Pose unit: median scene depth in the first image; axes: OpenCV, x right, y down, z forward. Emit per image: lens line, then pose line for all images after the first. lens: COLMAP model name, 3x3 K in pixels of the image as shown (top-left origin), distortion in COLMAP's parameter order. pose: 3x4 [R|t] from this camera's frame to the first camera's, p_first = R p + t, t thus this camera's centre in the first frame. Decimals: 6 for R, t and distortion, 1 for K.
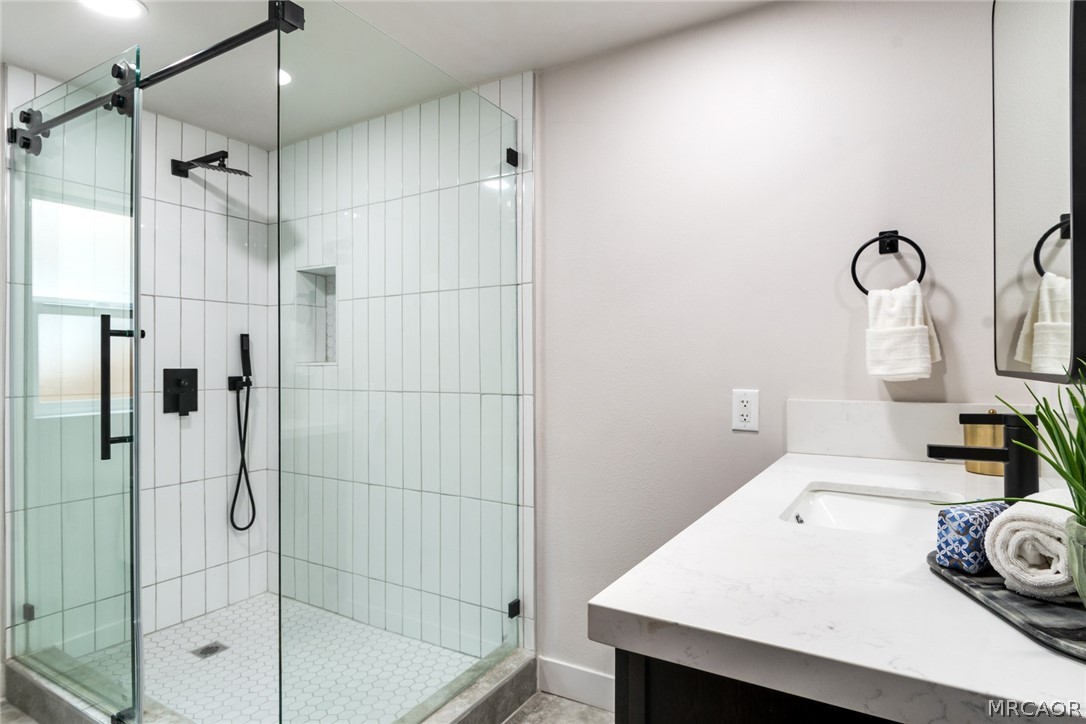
lens RADIAL K [[595.0, 0, 568.2], [0, 595.0, 368.9], [0, 0, 1]] dist [0.001646, -0.011856]
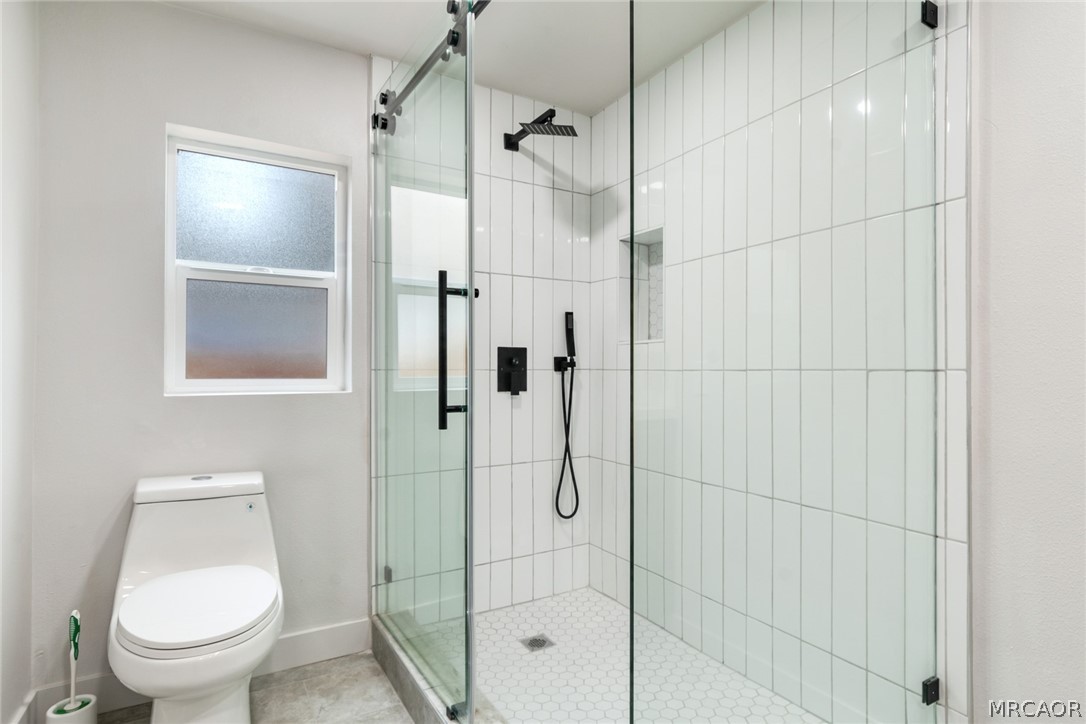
lens RADIAL K [[595.0, 0, 541.3], [0, 595.0, 364.6], [0, 0, 1]] dist [0.001646, -0.011856]
pose [[0.862805, -0.003620, -0.505523, -0.126278], [-0.000406, 0.999969, -0.007854, 0.040923], [0.505536, 0.006982, 0.862777, 0.195410]]
